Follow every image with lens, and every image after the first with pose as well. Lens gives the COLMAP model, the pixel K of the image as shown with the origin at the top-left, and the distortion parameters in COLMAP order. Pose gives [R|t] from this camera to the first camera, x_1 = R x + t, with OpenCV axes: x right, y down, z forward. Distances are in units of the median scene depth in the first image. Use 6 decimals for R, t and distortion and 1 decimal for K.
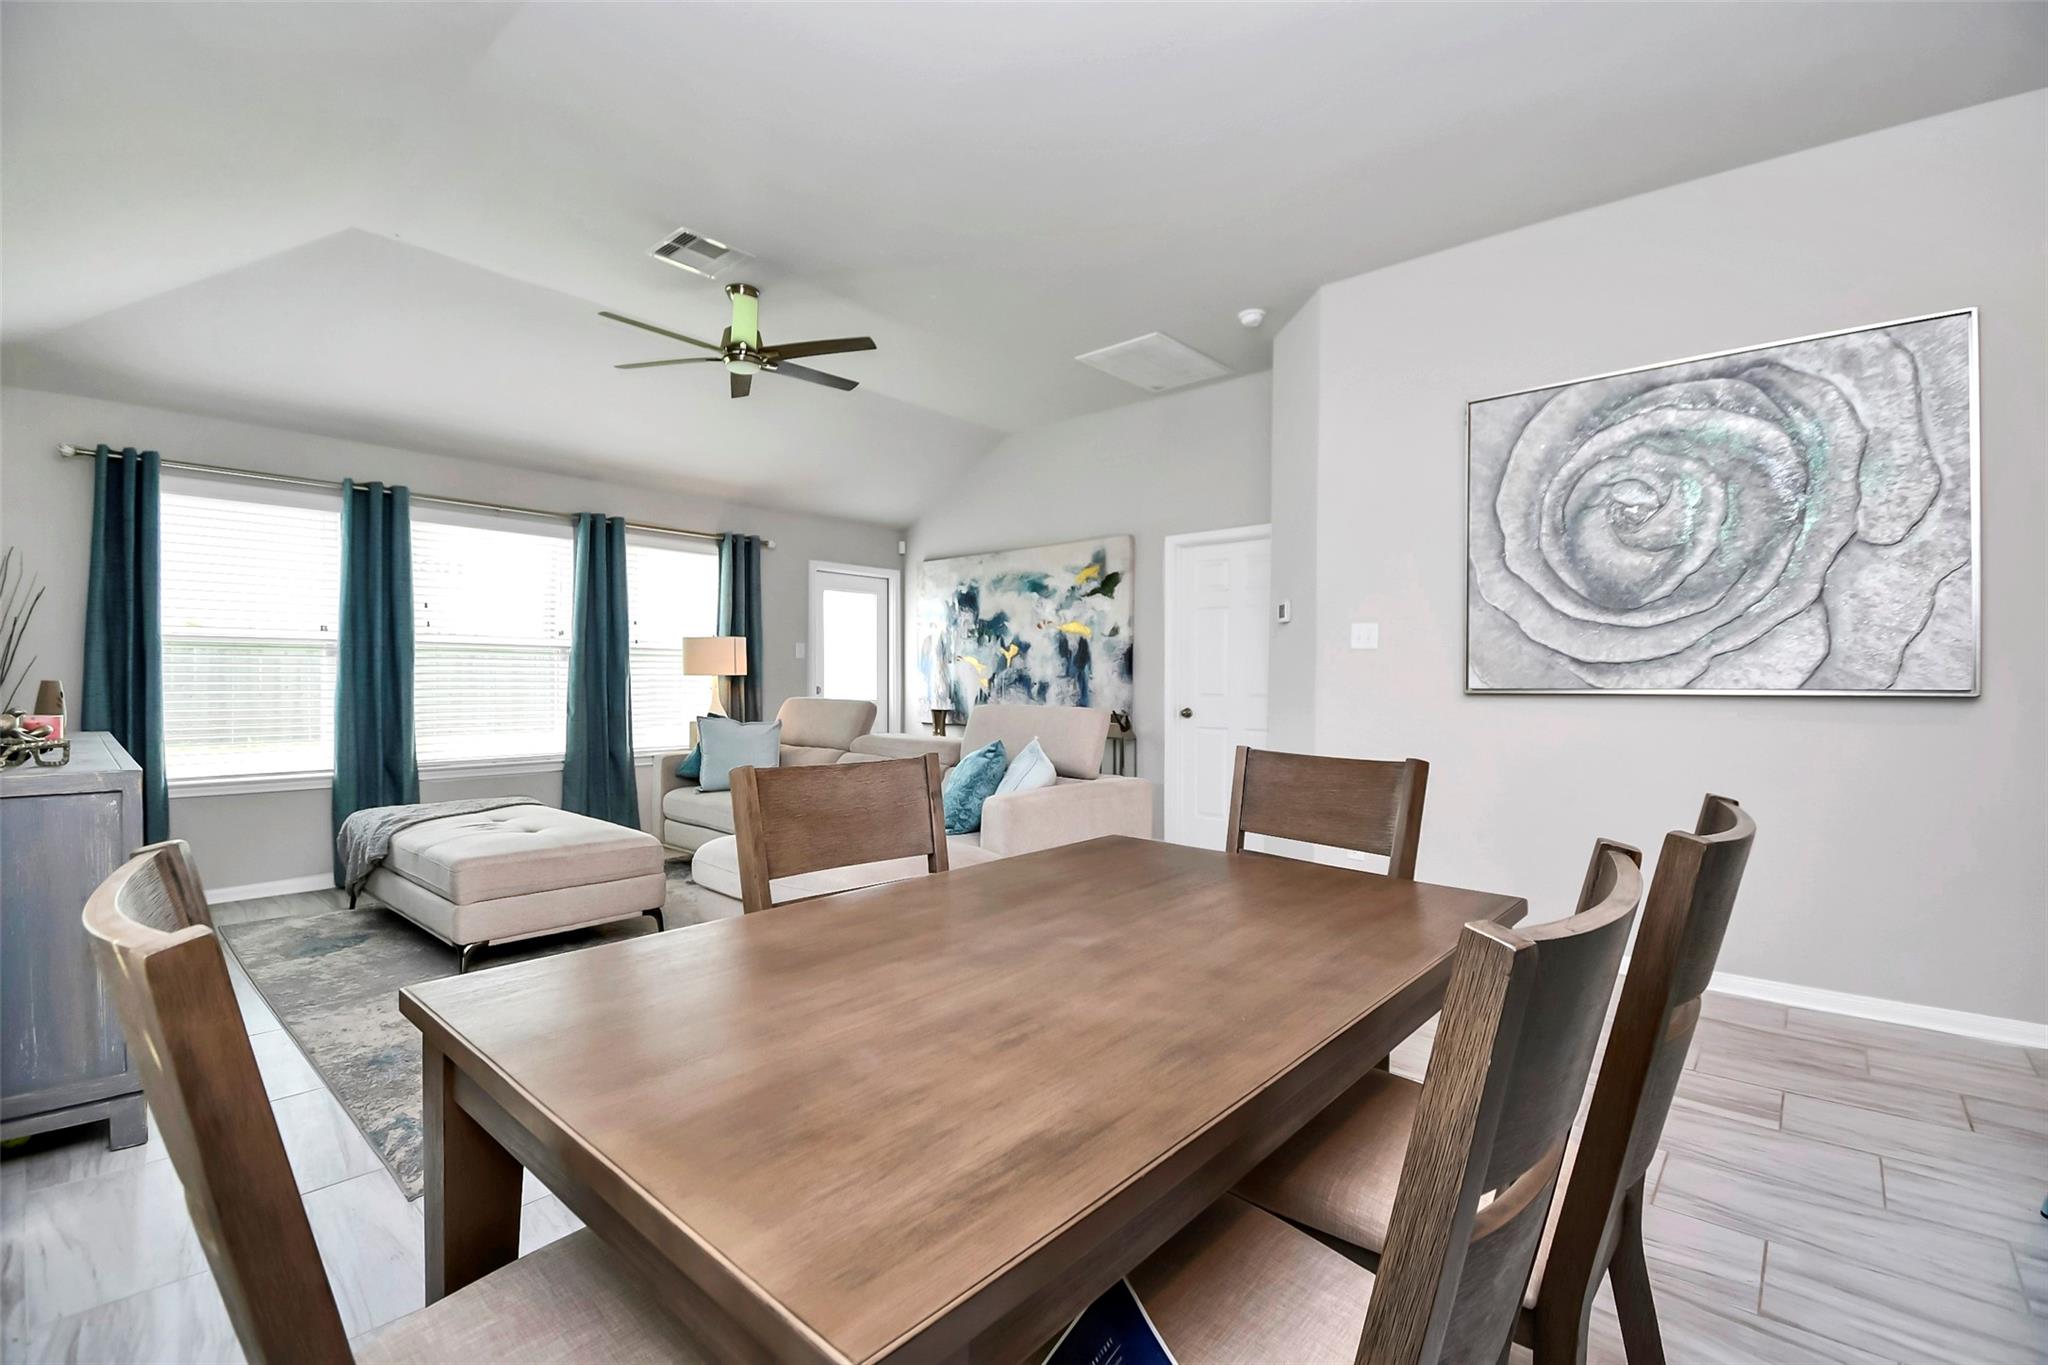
lens RADIAL K [[896.5, 0, 1019.3], [0, 896.5, 687.0], [0, 0, 1]] dist [0.024061, -0.026993]
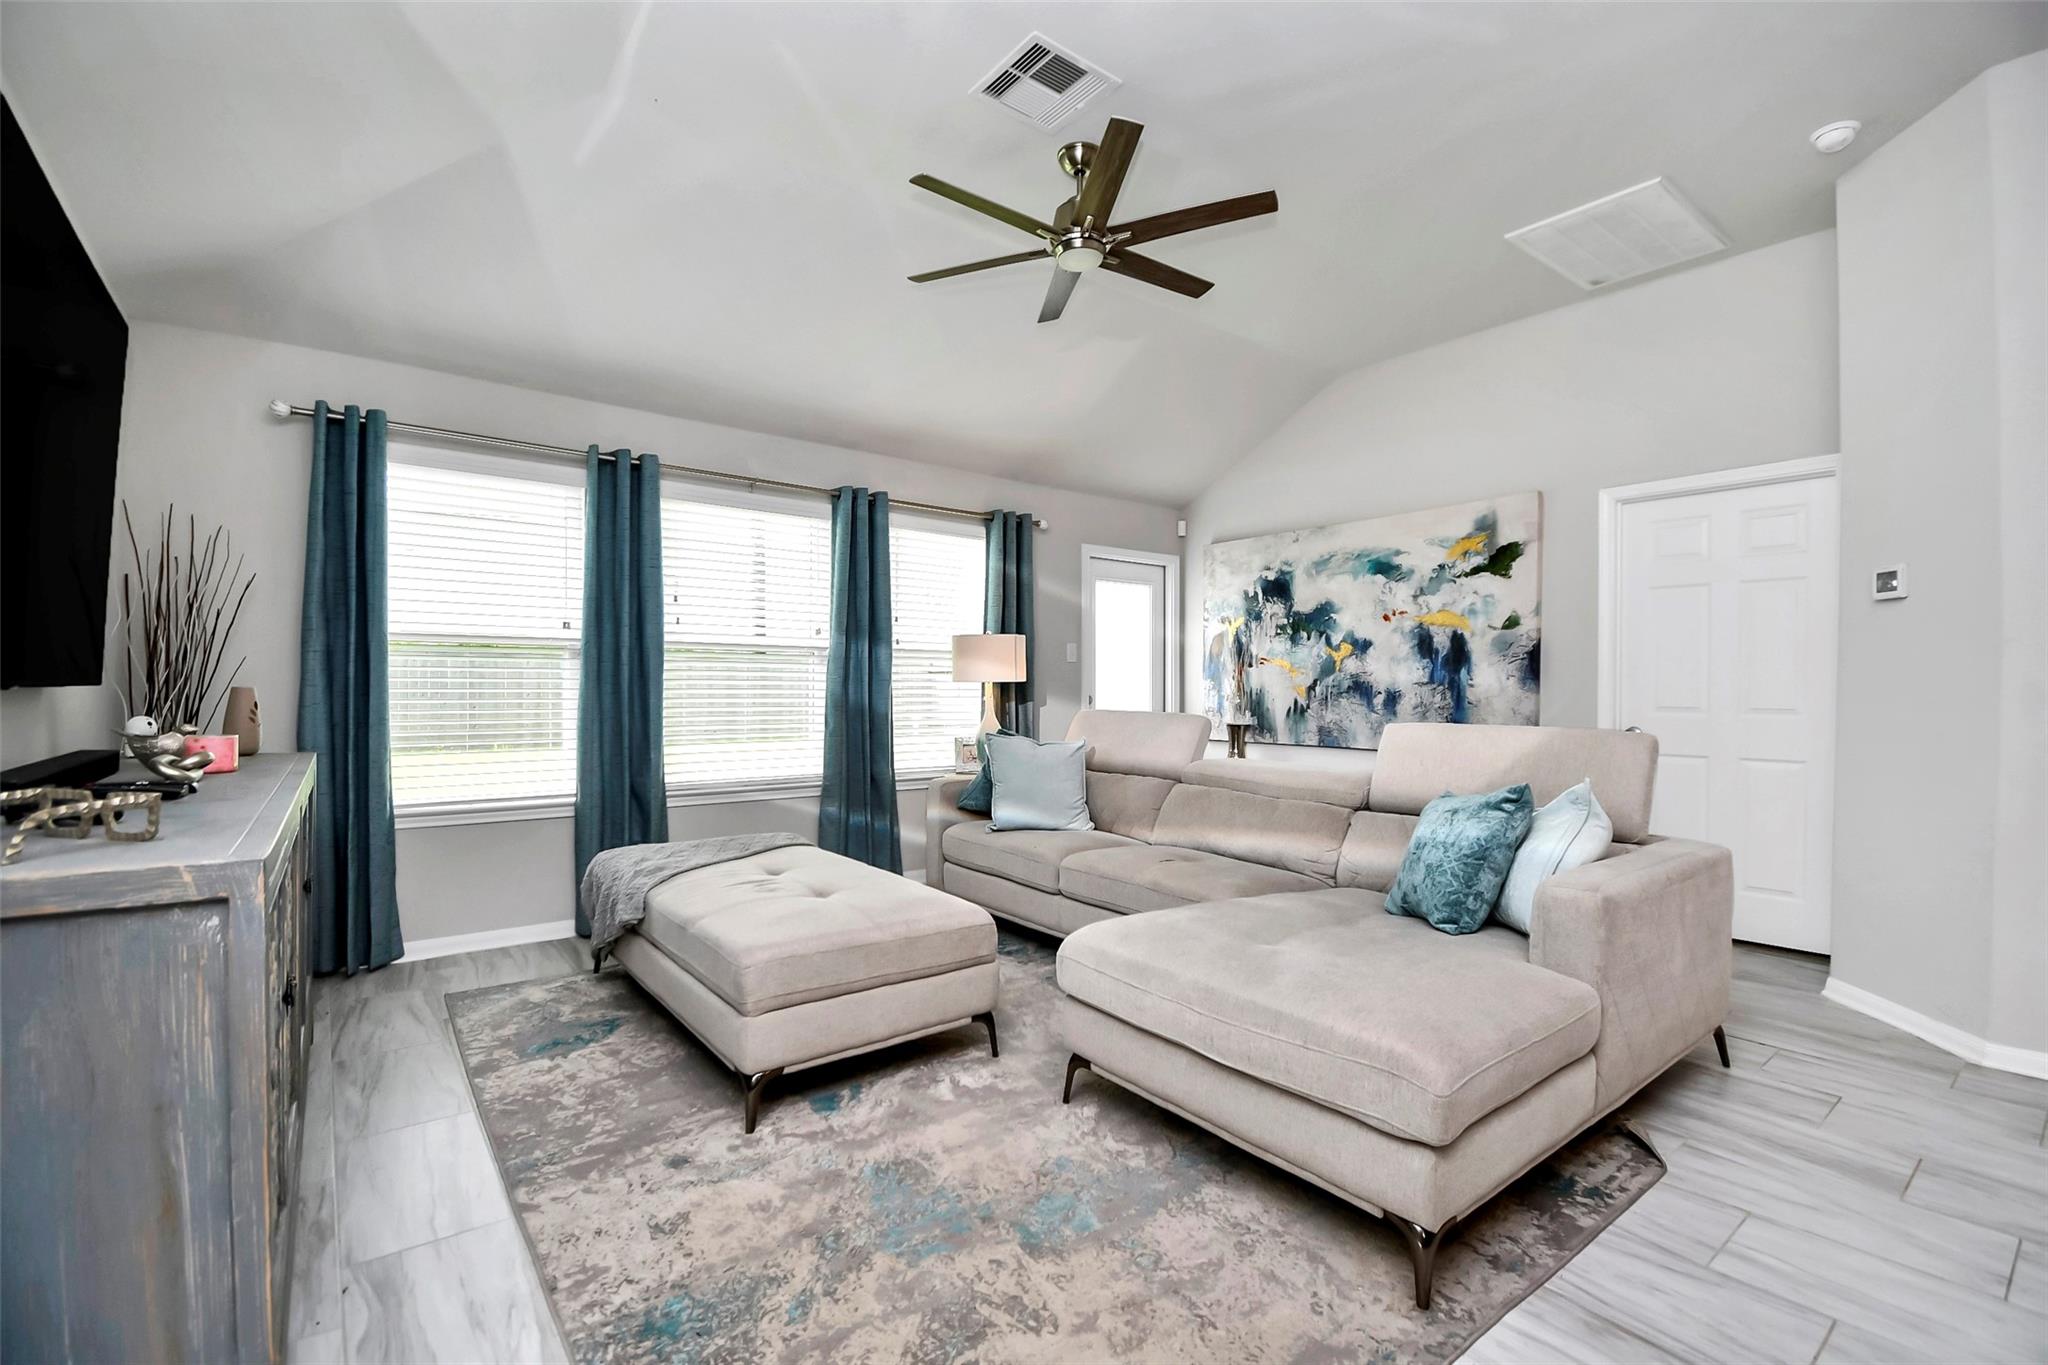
lens RADIAL K [[896.5, 0, 1019.3], [0, 896.5, 687.0], [0, 0, 1]] dist [0.024061, -0.026993]
pose [[0.983021, 0.000512, -0.183490, -0.183270], [-0.002224, 0.999956, -0.009125, -0.001076], [0.183477, 0.009378, 0.982979, 0.228195]]
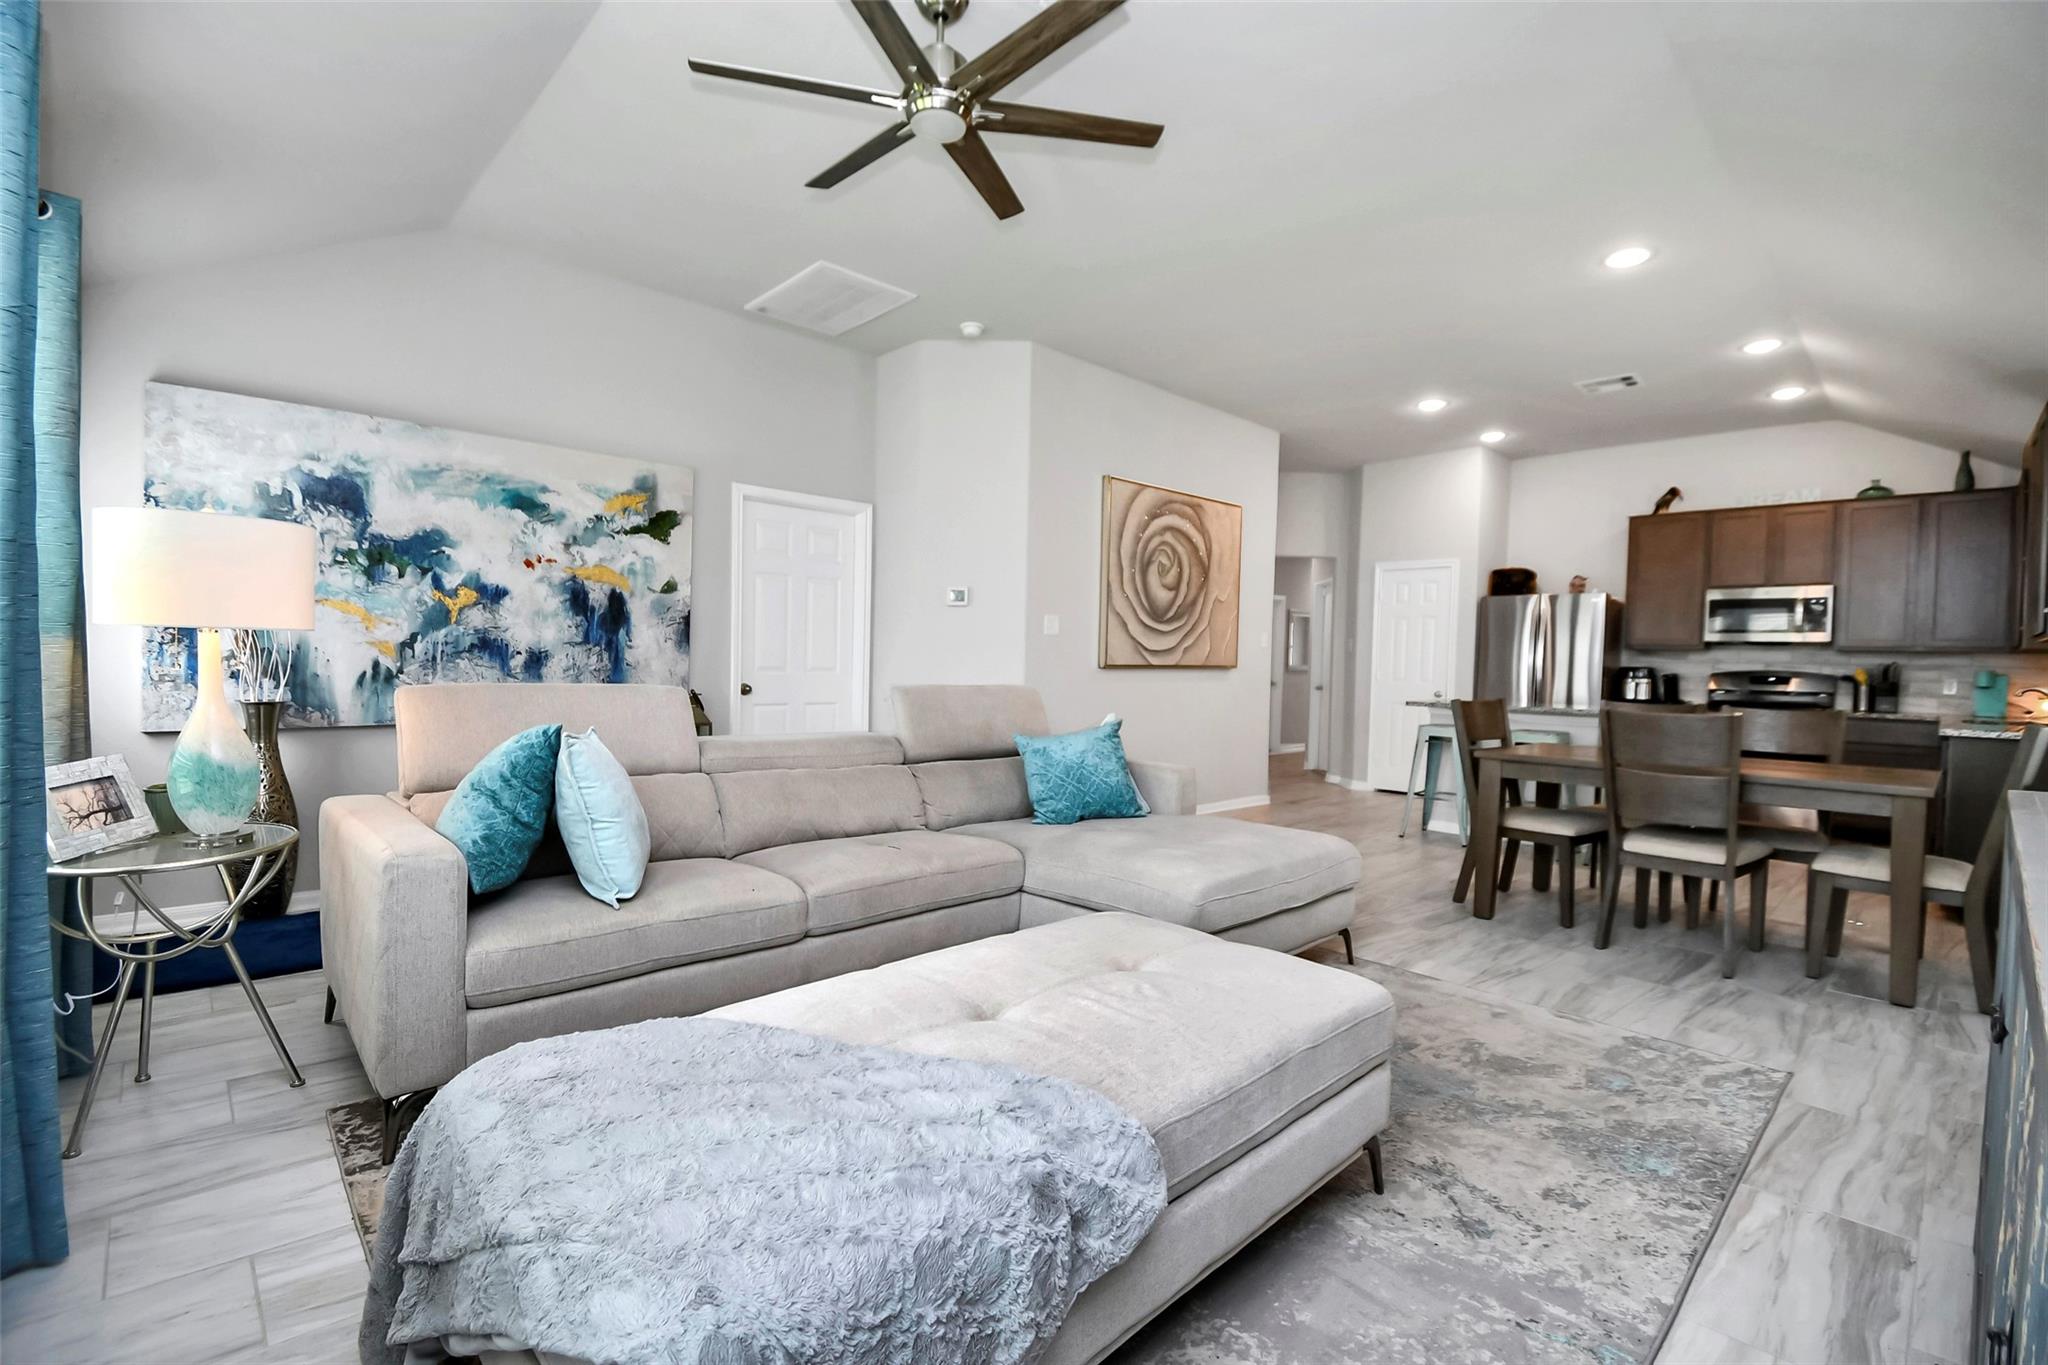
lens RADIAL K [[896.5, 0, 1019.3], [0, 896.5, 687.0], [0, 0, 1]] dist [0.024061, -0.026993]
pose [[0.084258, -0.030632, 0.995973, -0.751127], [-0.012186, 0.999421, 0.031769, -0.005153], [-0.996369, -0.014814, 0.083836, 0.741034]]
